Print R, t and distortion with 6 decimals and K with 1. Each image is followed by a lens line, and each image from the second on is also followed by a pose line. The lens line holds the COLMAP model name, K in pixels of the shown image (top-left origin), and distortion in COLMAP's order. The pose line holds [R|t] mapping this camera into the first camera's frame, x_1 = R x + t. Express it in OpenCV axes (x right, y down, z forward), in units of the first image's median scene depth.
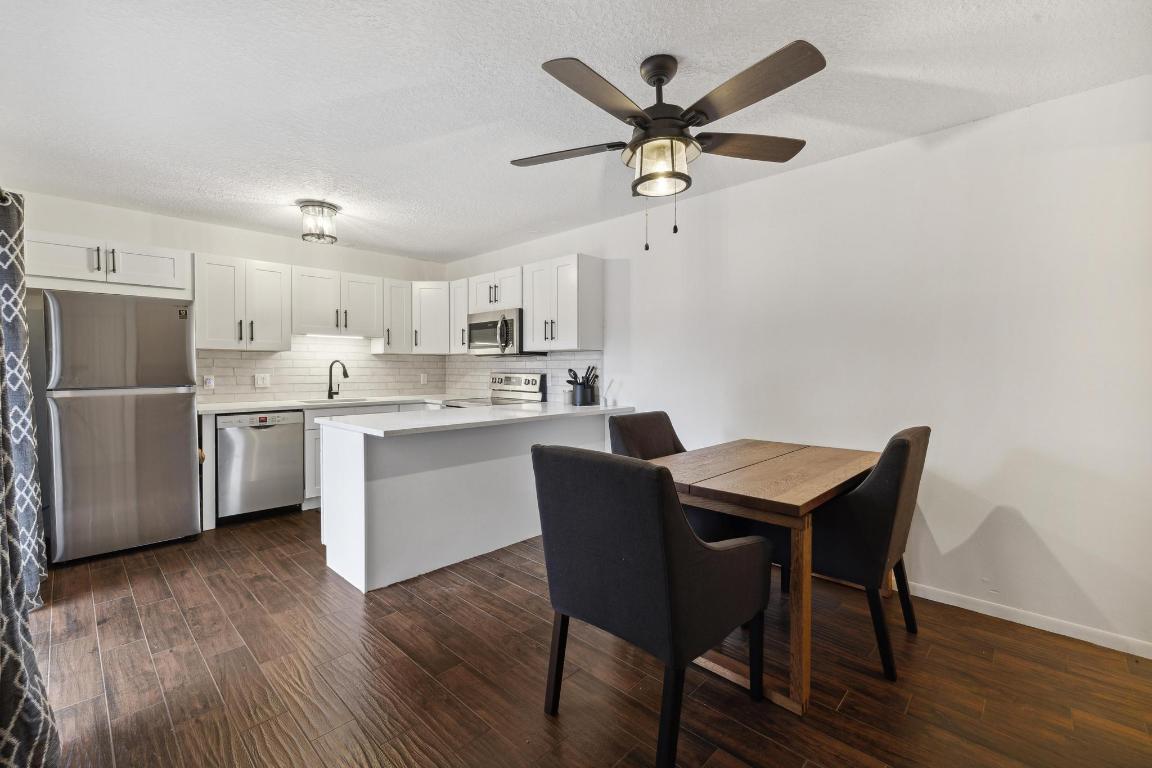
lens RADIAL K [[488.4, 0, 567.2], [0, 488.4, 375.3], [0, 0, 1]] dist [0.005888, 0.000210]
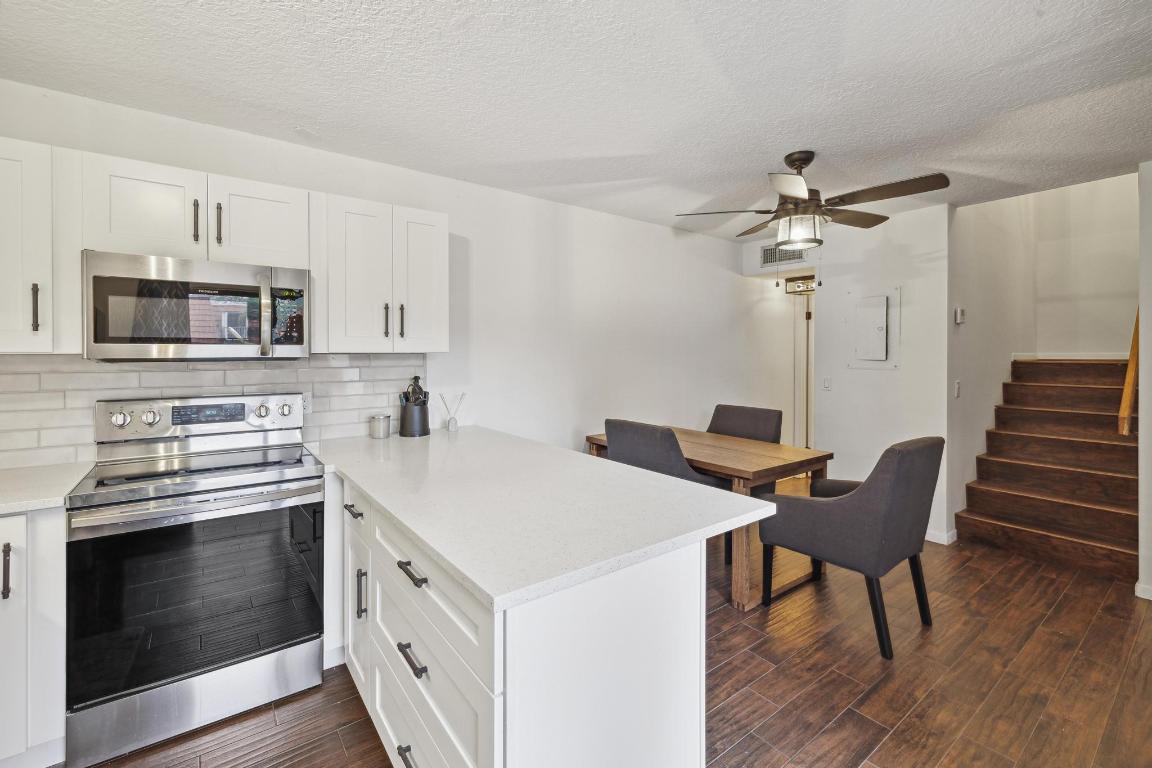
lens RADIAL K [[499.7, 0, 570.5], [0, 499.7, 352.5], [0, 0, 1]] dist [0.001843, 0.000304]
pose [[0.159446, -0.001847, 0.987205, -0.581634], [0.012675, 0.999920, -0.000176, -0.046469], [-0.987125, 0.012541, 0.159457, 0.642268]]
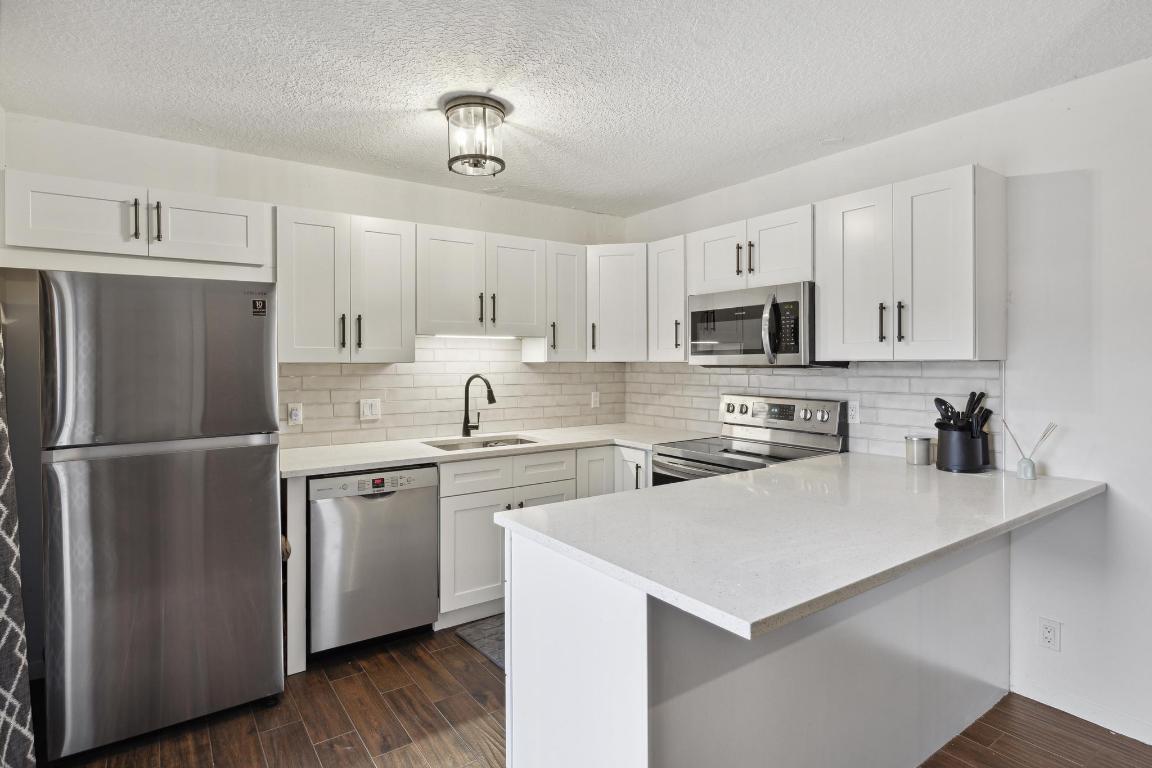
lens RADIAL K [[596.5, 0, 570.1], [0, 596.5, 361.5], [0, 0, 1]] dist [0.002420, 0.000426]
pose [[0.982602, -0.005147, -0.185651, -0.236478], [0.002177, 0.999866, -0.016199, -0.038820], [0.185709, 0.015513, 0.982482, 0.304411]]
